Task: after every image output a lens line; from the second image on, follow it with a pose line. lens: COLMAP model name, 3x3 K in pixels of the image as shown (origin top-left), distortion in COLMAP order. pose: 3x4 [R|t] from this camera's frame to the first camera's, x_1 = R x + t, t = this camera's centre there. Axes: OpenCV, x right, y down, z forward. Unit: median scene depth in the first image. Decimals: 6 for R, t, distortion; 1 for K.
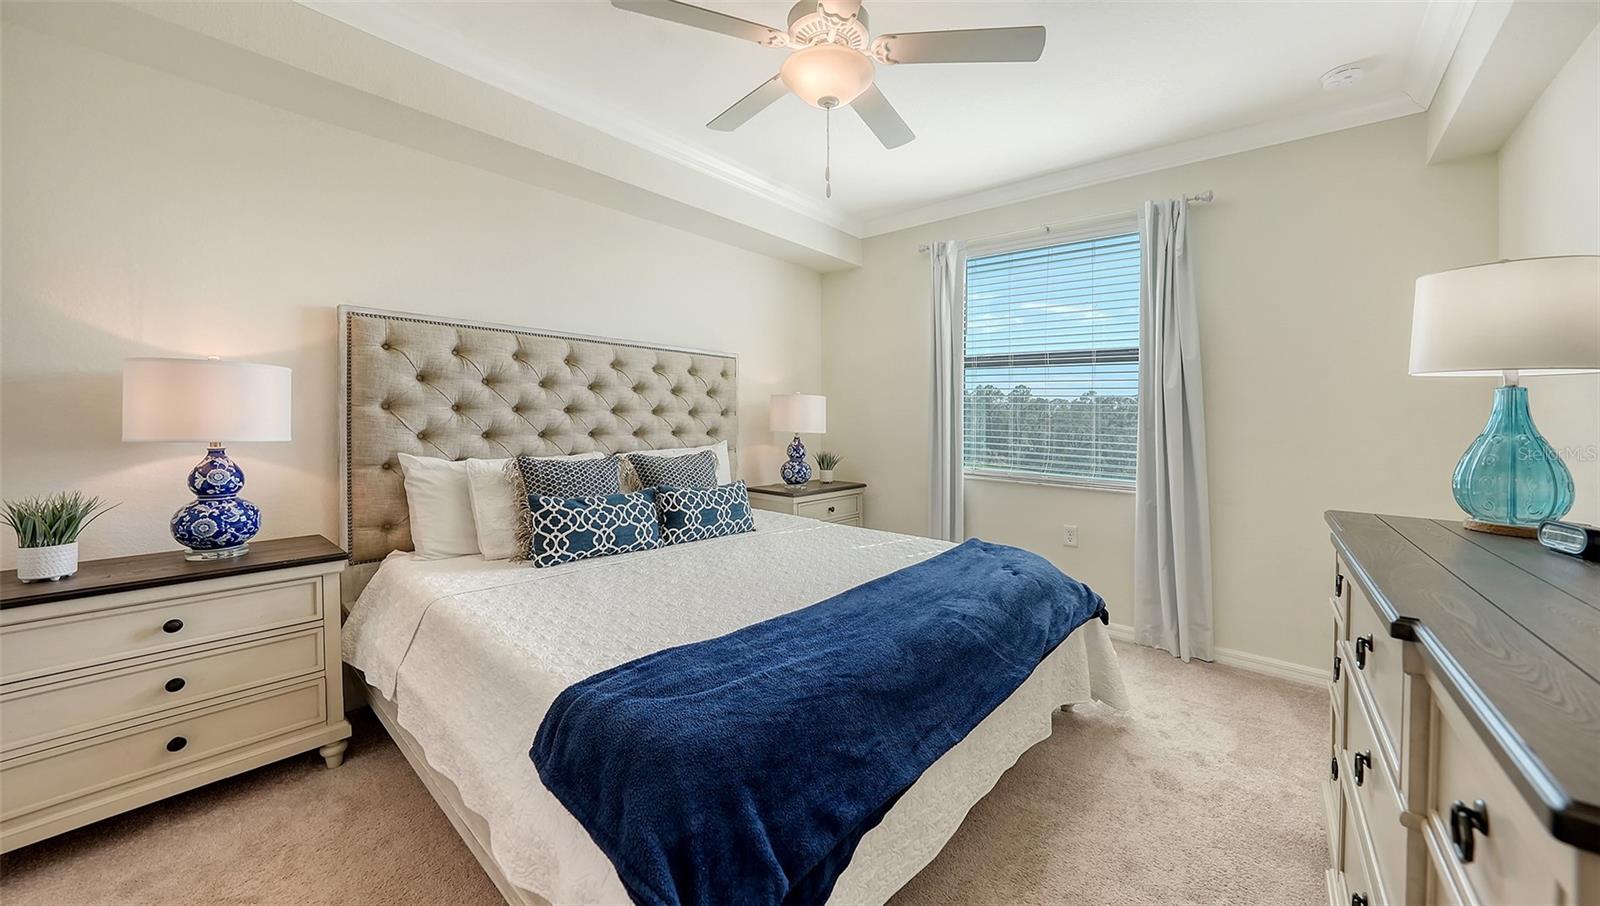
lens RADIAL K [[552.9, 0, 803.8], [0, 552.9, 448.1], [0, 0, 1]] dist [-0.009124, 0.000015]
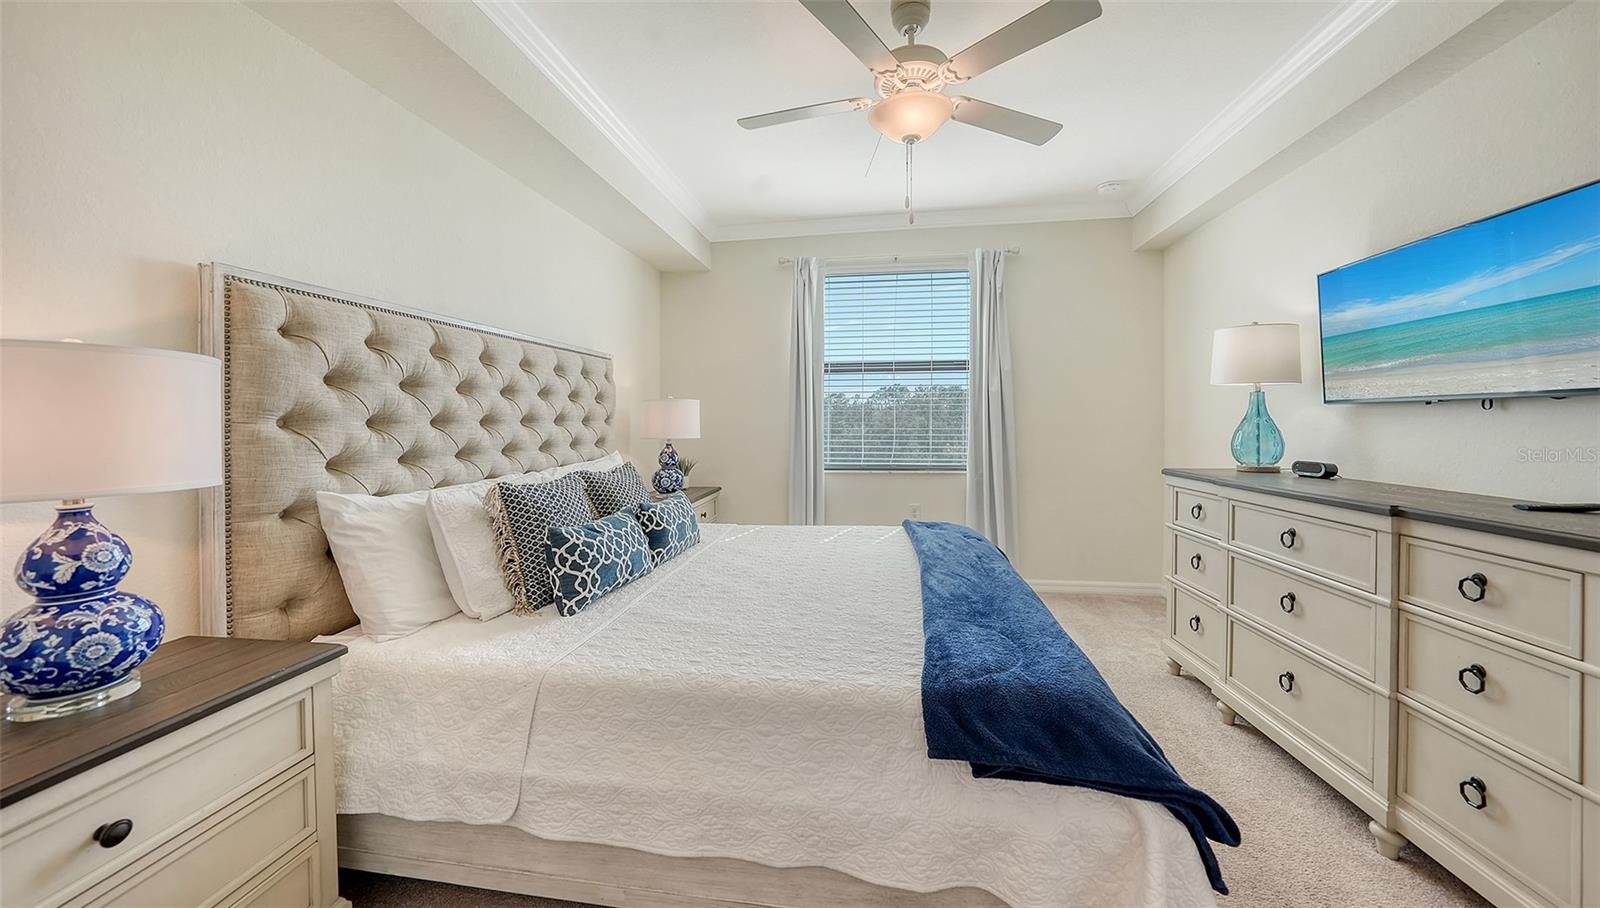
lens RADIAL K [[555.6, 0, 804.0], [0, 555.6, 449.6], [0, 0, 1]] dist [0.000135, 0.000114]
pose [[0.857591, -0.056686, 0.511200, -0.564035], [0.057527, 0.998243, 0.014186, -0.017907], [-0.511106, 0.017242, 0.859345, 0.109937]]
